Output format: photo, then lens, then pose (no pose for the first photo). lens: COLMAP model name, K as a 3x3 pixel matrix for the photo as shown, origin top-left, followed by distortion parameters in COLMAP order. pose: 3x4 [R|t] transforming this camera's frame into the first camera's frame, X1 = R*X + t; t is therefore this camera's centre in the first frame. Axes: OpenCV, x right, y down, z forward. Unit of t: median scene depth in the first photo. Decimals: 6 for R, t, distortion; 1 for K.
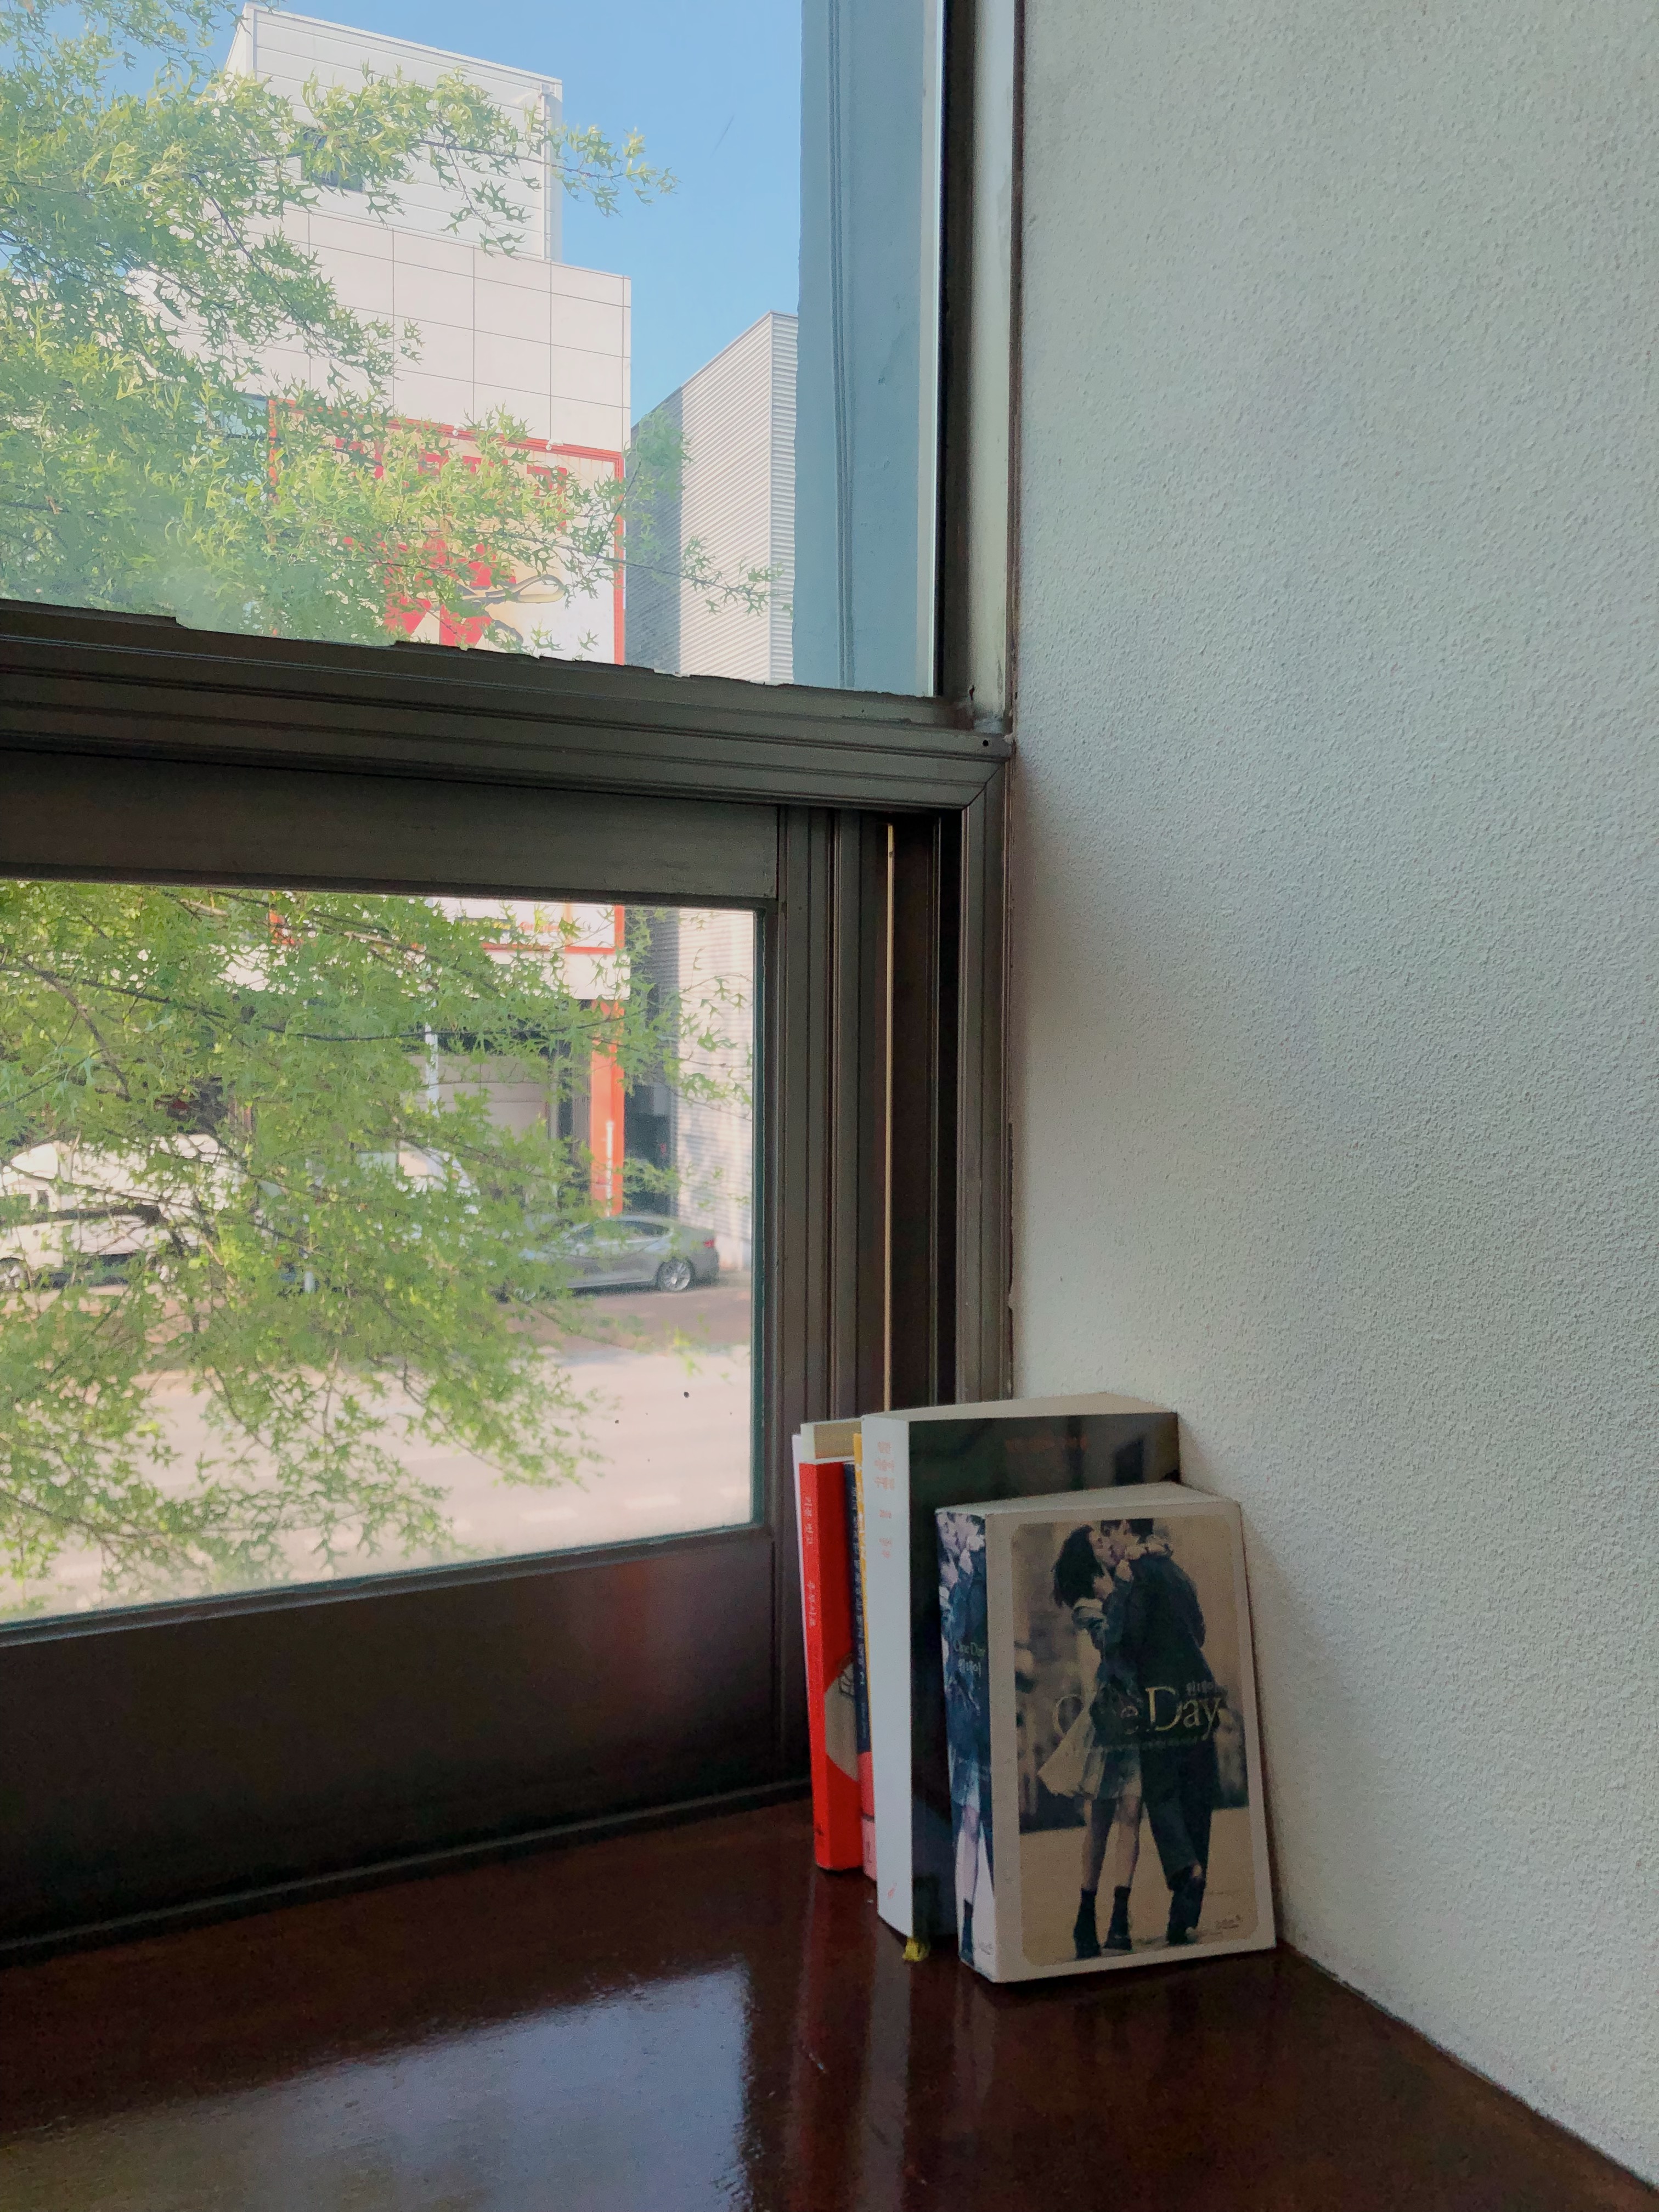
lens RADIAL K [[1819.8, 0, 803.2], [0, 1819.8, 1105.1], [0, 0, 1]] dist [0.061377, -0.064461]
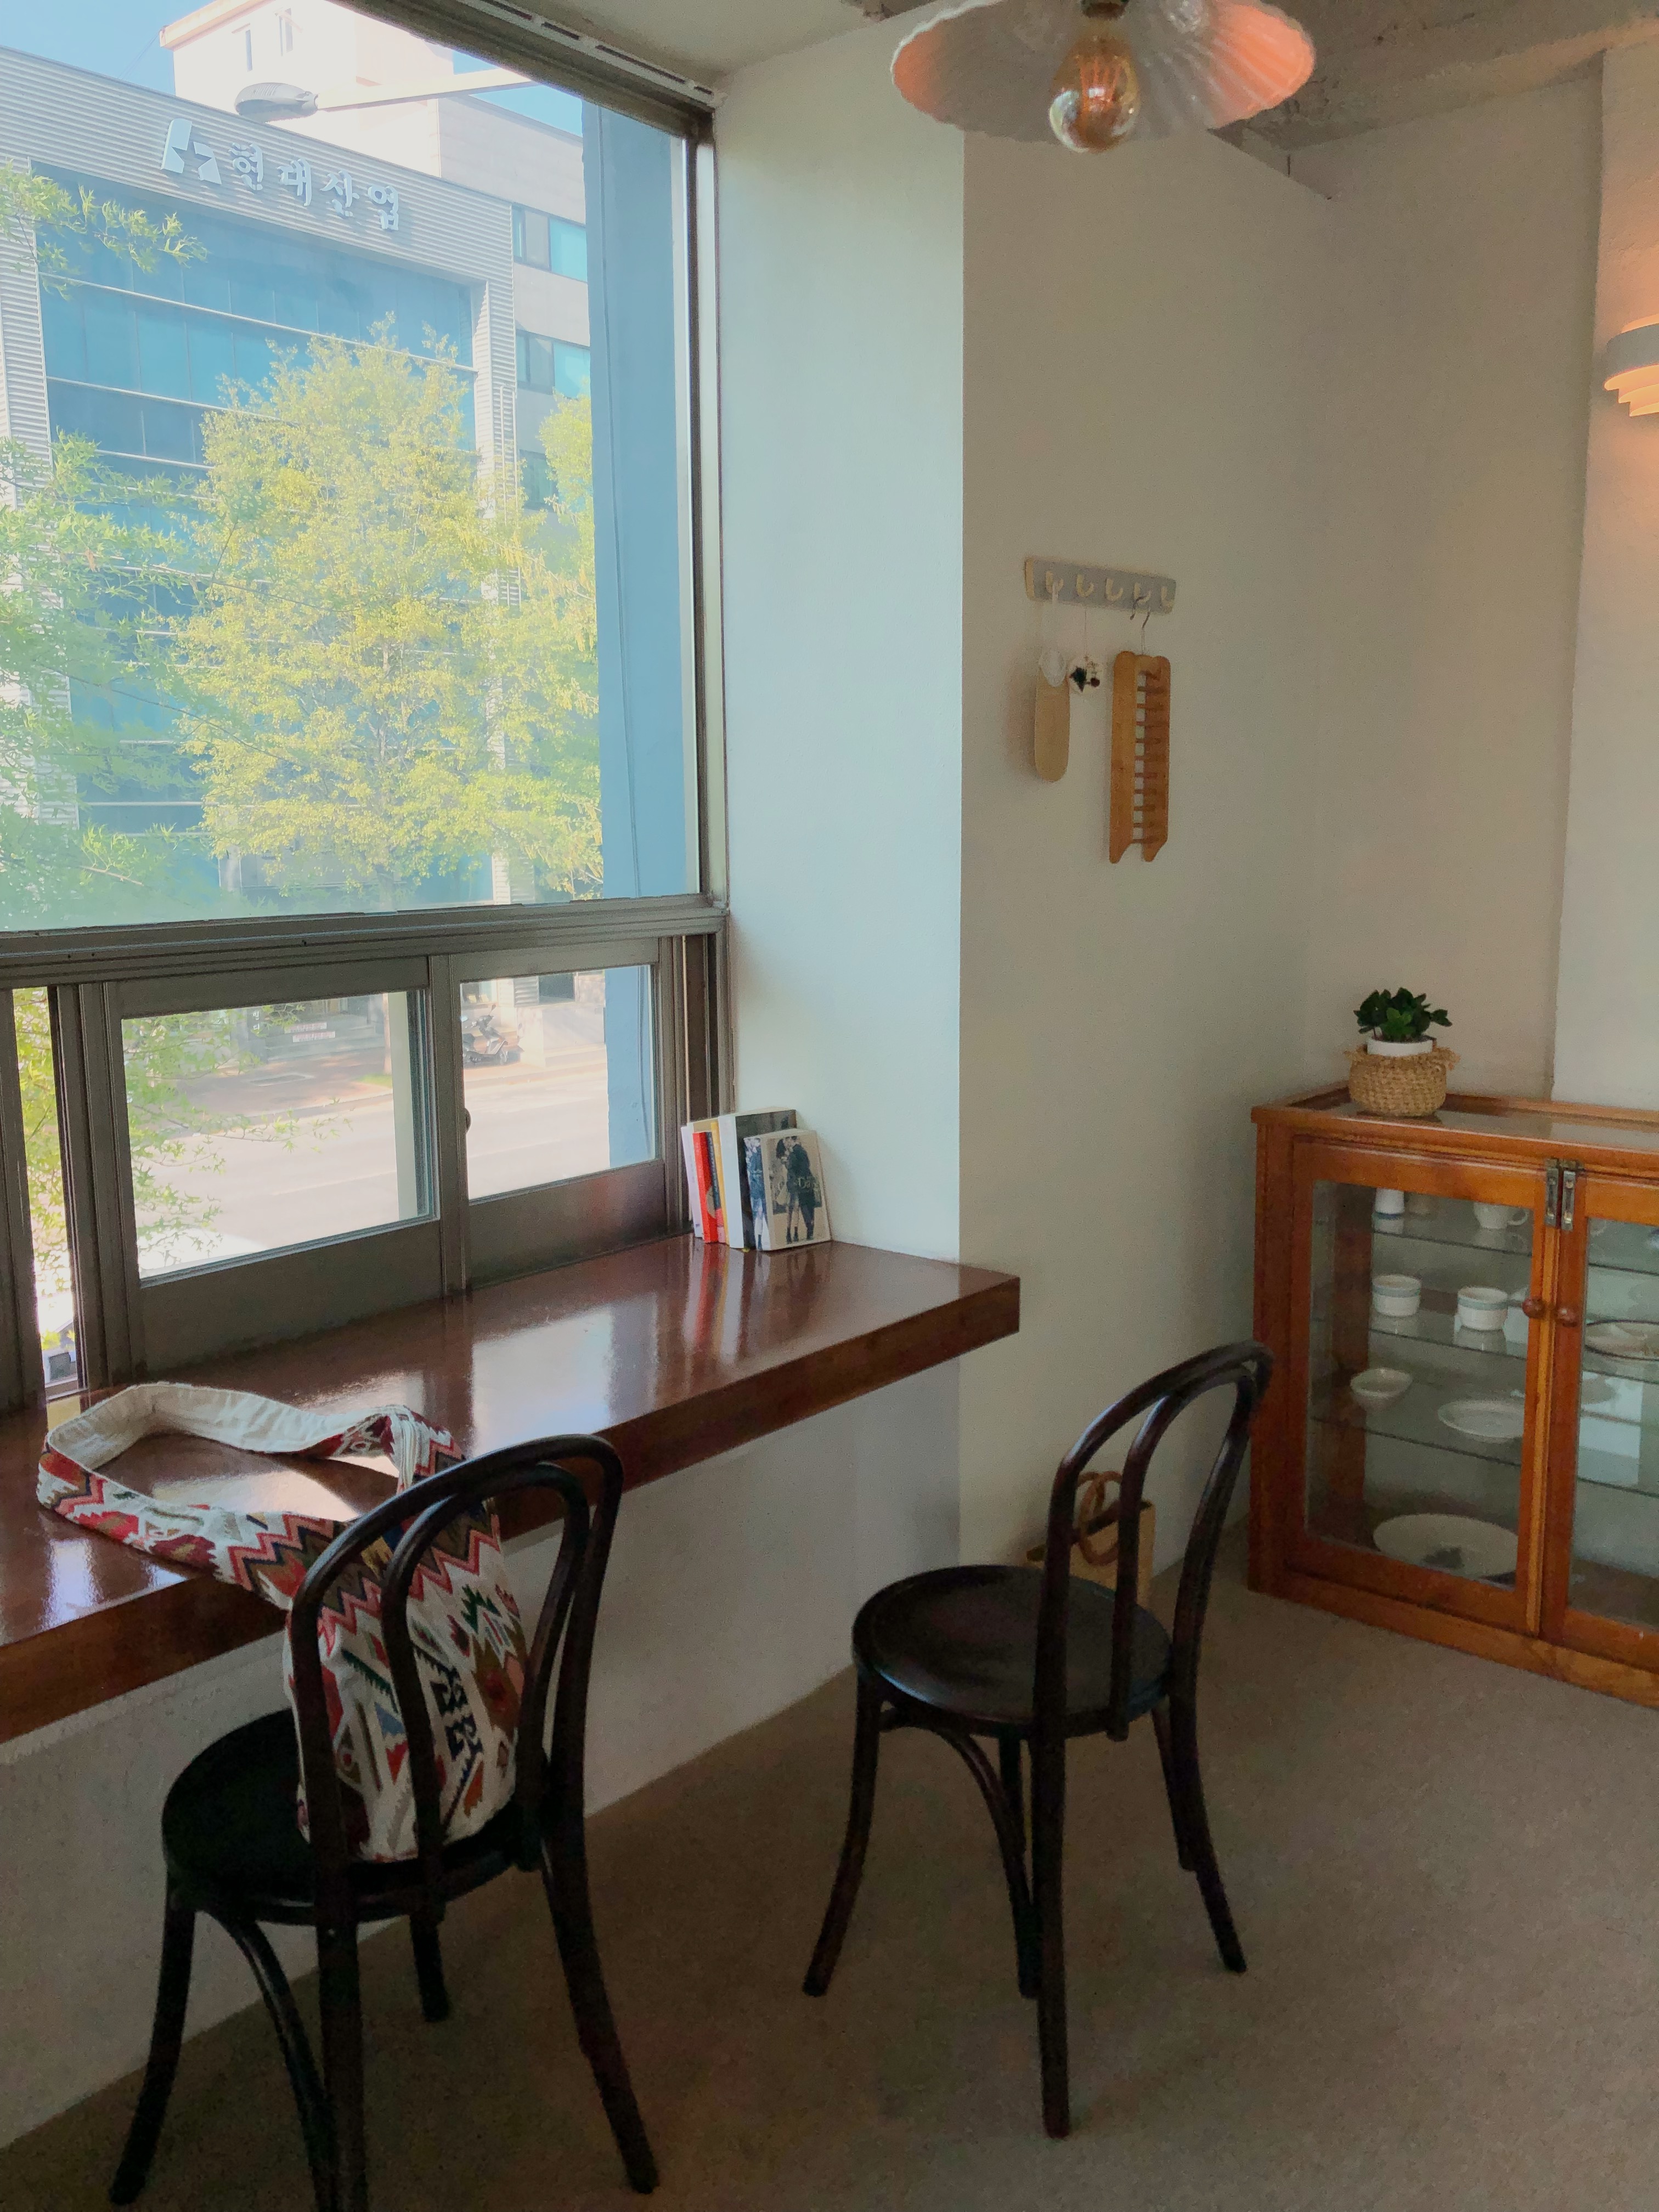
lens RADIAL K [[1819.8, 0, 803.2], [0, 1819.8, 1105.1], [0, 0, 1]] dist [0.061377, -0.064461]
pose [[0.928391, -0.084504, 0.361868, -1.108035], [0.043098, 0.991715, 0.121014, -0.280717], [-0.369096, -0.096753, 0.924341, -2.385428]]
